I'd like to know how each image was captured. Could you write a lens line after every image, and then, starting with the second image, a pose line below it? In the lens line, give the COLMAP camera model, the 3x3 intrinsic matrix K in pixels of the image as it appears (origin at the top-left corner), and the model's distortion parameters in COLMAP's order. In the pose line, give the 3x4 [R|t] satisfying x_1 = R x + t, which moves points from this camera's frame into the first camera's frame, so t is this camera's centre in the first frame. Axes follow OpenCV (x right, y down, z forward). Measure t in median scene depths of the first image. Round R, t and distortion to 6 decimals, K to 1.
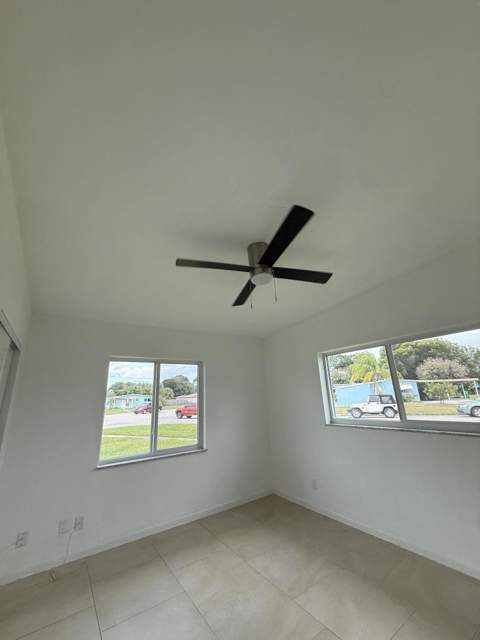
lens RADIAL K [[255.3, 0, 240.0], [0, 255.3, 320.0], [0, 0, 1]] dist [0.004161, 0.000035]
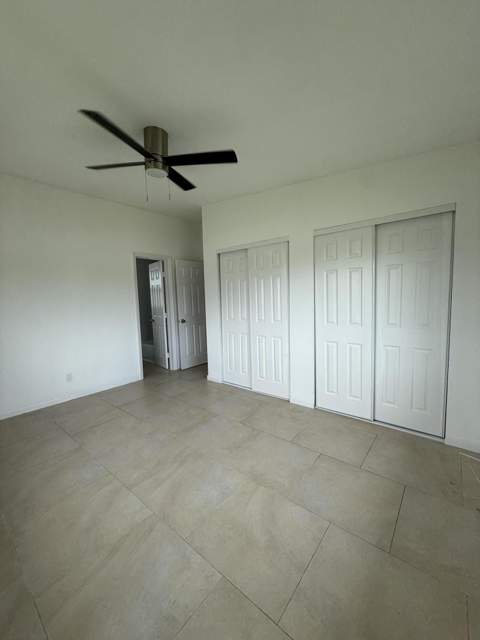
lens RADIAL K [[255.3, 0, 240.0], [0, 255.3, 320.0], [0, 0, 1]] dist [0.004161, 0.000035]
pose [[-0.960582, 0.090211, -0.262954, 0.074145], [0.142154, 0.972261, -0.185745, 0.512686], [0.238903, -0.215803, -0.946760, 1.513345]]
